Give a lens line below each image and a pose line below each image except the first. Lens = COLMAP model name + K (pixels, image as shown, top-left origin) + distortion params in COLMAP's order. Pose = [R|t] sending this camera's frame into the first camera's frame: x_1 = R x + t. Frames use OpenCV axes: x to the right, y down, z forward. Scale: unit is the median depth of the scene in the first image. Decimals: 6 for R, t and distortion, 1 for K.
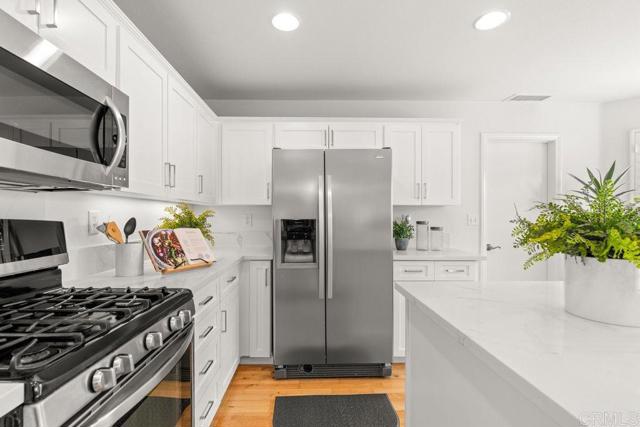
lens RADIAL K [[293.7, 0, 306.3], [0, 293.7, 219.4], [0, 0, 1]] dist [-0.004492, 0.001465]
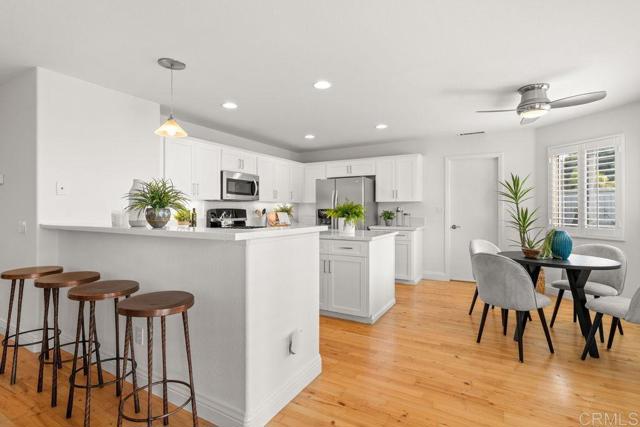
lens RADIAL K [[313.5, 0, 311.5], [0, 313.5, 208.6], [0, 0, 1]] dist [-0.008713, 0.002049]
pose [[0.855441, -0.003408, -0.517890, 1.576067], [-0.002414, 0.999941, -0.010567, 0.029491], [0.517895, 0.010290, 0.855382, -1.605683]]
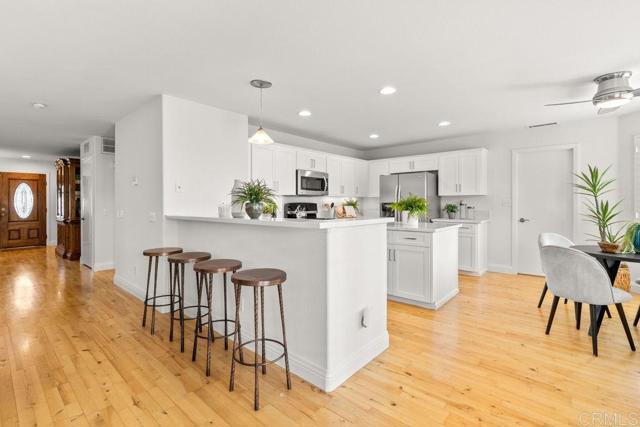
lens RADIAL K [[293.7, 0, 314.5], [0, 293.7, 204.3], [0, 0, 1]] dist [-0.004492, 0.001465]
pose [[0.738841, -0.002025, -0.673876, 1.613345], [-0.000620, 0.999993, -0.003685, 0.029631], [0.673879, 0.003141, 0.738835, -1.737185]]
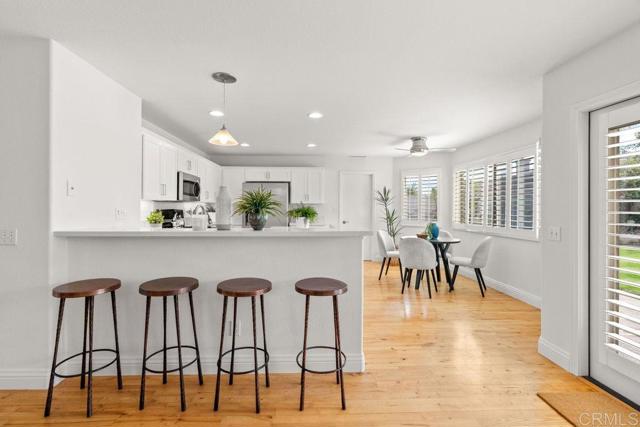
lens RADIAL K [[293.7, 0, 310.8], [0, 293.7, 204.4], [0, 0, 1]] dist [-0.004492, 0.001465]
pose [[0.999621, 0.002081, 0.027463, 0.581185], [-0.001601, 0.999846, -0.017484, 0.000215], [-0.027495, 0.017434, 0.999470, -2.238216]]
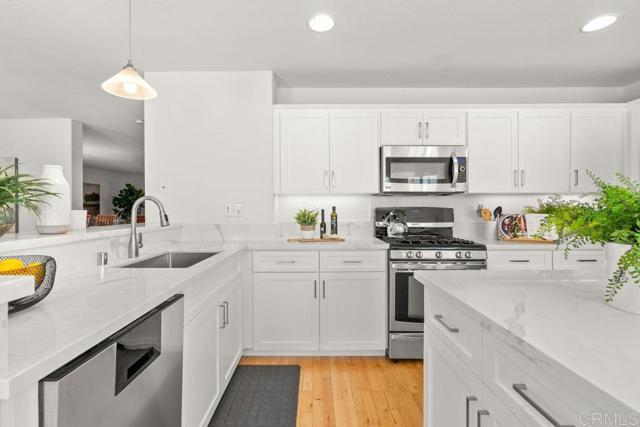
lens RADIAL K [[293.7, 0, 315.2], [0, 293.7, 209.6], [0, 0, 1]] dist [-0.004492, 0.001465]
pose [[-0.008655, 0.004400, -0.999953, 1.102524], [-0.006701, 0.999968, 0.004458, 0.012027], [0.999940, 0.006739, -0.008626, -0.034467]]
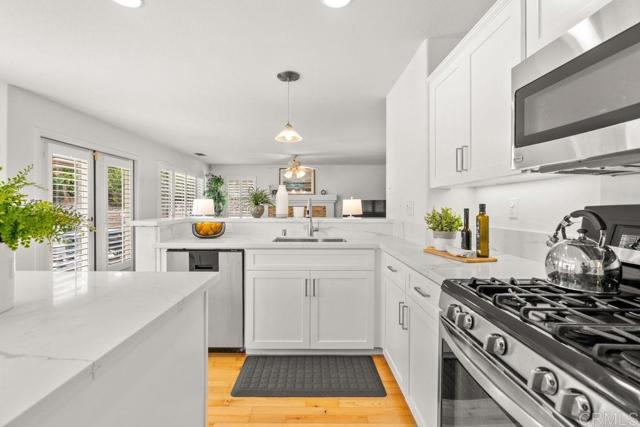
lens RADIAL K [[293.7, 0, 319.4], [0, 293.7, 208.5], [0, 0, 1]] dist [-0.004492, 0.001465]
pose [[-0.999978, -0.005206, 0.004101, -0.004477], [-0.005134, 0.999835, 0.017430, 0.002296], [-0.004191, 0.017408, -0.999840, 1.012584]]
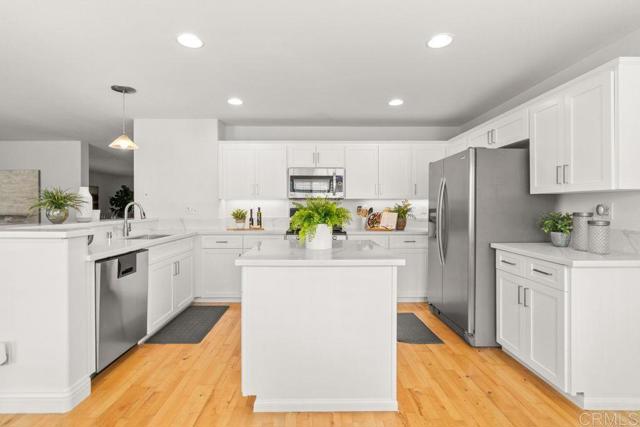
lens RADIAL K [[293.7, 0, 314.4], [0, 293.7, 207.0], [0, 0, 1]] dist [-0.004492, 0.001465]
pose [[-0.000192, 0.000164, -1.000000, 1.946344], [-0.008213, 0.999966, 0.000166, -0.005682], [0.999966, 0.008213, -0.000191, 0.521879]]
